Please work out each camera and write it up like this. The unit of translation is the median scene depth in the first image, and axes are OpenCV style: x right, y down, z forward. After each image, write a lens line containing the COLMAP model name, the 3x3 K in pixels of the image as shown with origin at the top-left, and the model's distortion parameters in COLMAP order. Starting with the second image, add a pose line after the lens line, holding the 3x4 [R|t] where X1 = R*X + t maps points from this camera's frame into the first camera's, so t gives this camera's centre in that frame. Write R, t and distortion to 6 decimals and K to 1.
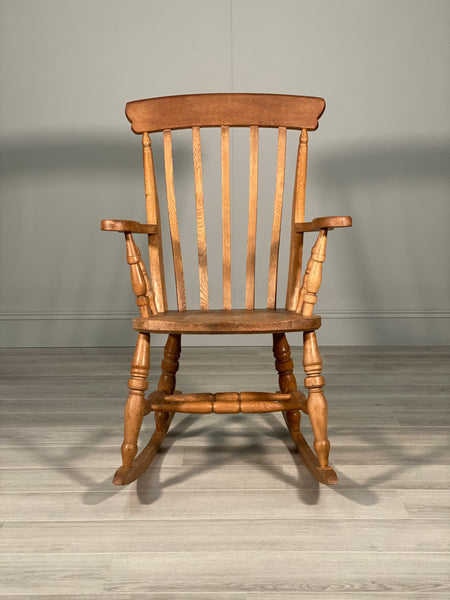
lens RADIAL K [[900.9, 0, 241.6], [0, 900.9, 299.0], [0, 0, 1]] dist [0.069654, 0.039423]
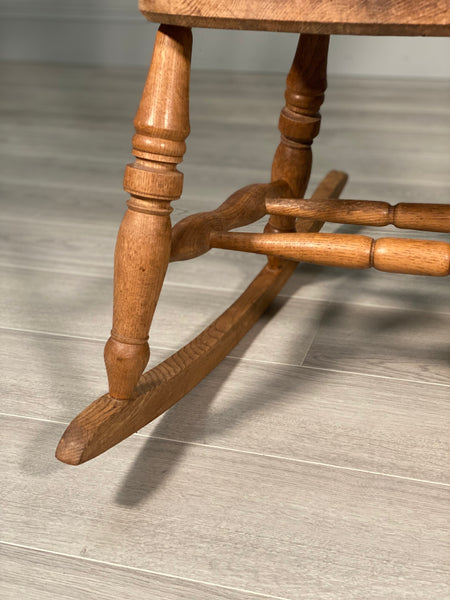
lens RADIAL K [[905.8, 0, 225.0], [0, 905.8, 300.0], [0, 0, 1]] dist [0.212334, 0.019877]
pose [[0.956400, 0.114770, -0.268565, 0.012453], [-0.032635, 0.955790, 0.292233, 0.033921], [0.290232, -0.270727, 0.917863, 0.669214]]
